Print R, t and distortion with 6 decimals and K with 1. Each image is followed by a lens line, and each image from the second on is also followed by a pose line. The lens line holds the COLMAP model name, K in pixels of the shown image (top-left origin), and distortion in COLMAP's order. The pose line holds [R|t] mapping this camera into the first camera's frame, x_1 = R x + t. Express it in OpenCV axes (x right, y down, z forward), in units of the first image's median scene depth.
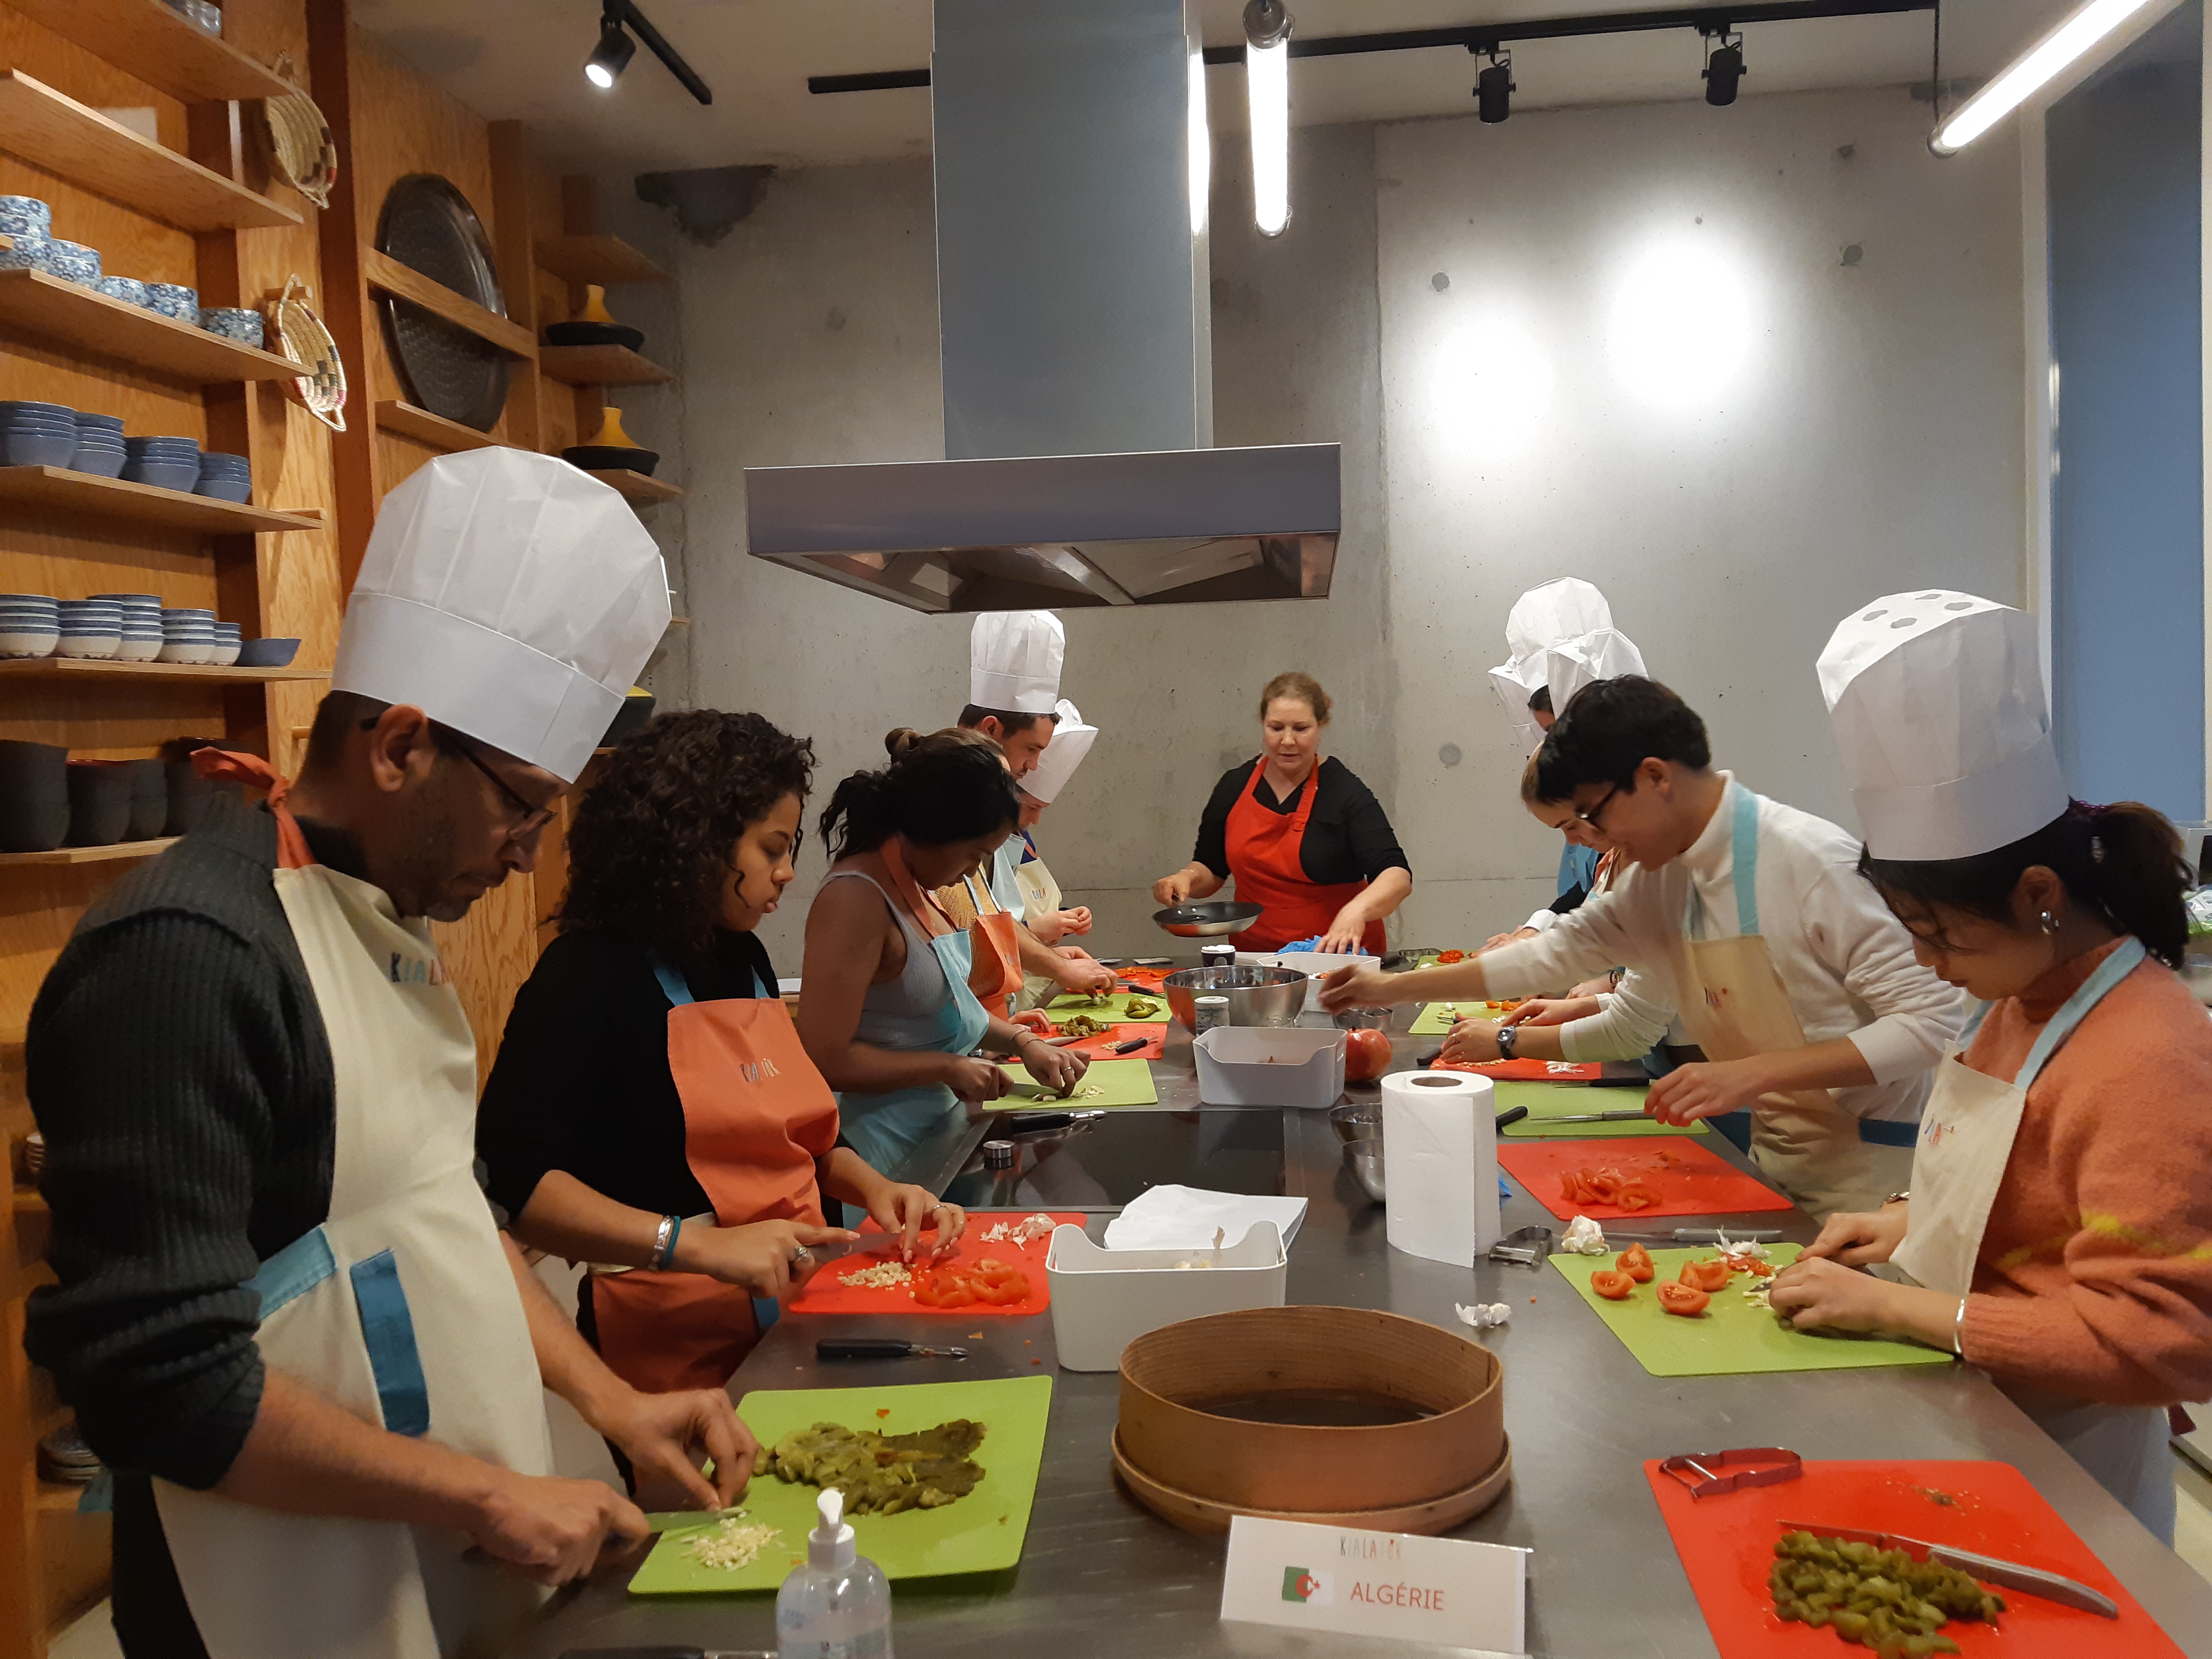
lens RADIAL K [[1746.6, 0, 1114.1], [0, 1746.6, 834.3], [0, 0, 1]] dist [0.040395, -0.050255]
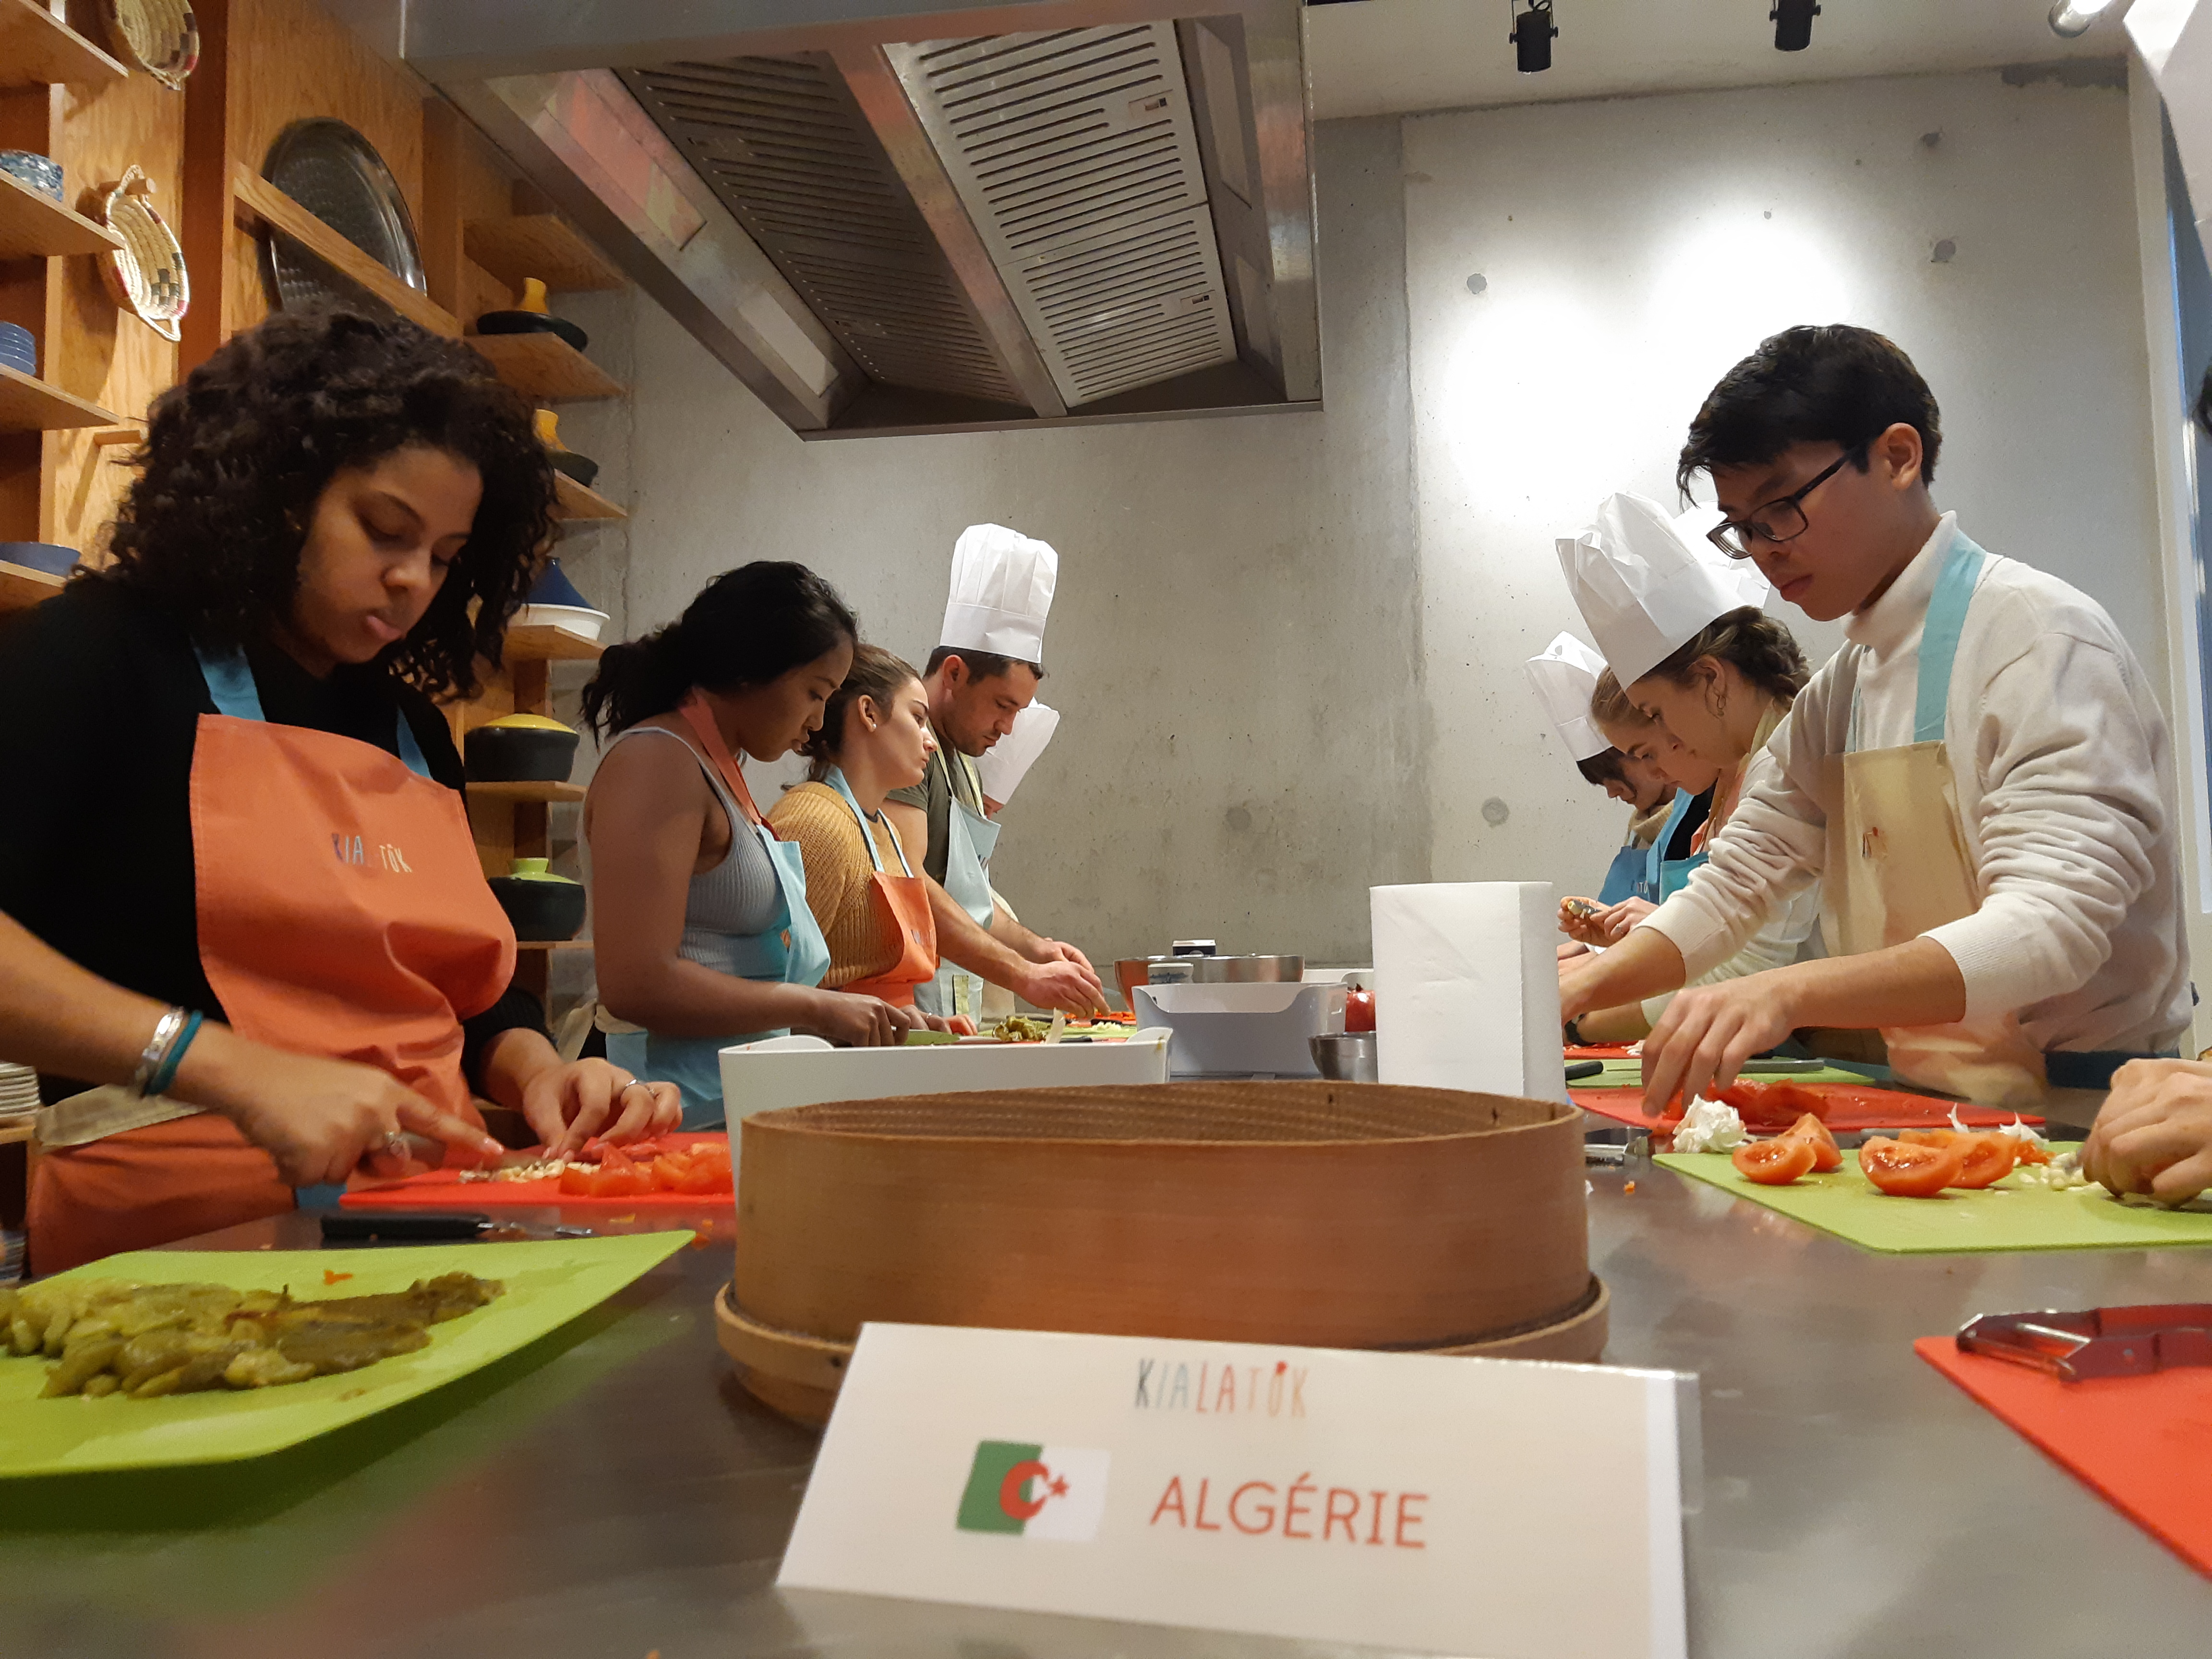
lens RADIAL K [[1746.6, 0, 1113.0], [0, 1746.6, 820.5], [0, 0, 1]] dist [0.040395, -0.050255]
pose [[0.999485, 0.012783, -0.029439, 0.041235], [-0.016658, 0.990654, -0.135379, 0.105798], [0.027433, 0.135800, 0.990356, 0.197725]]
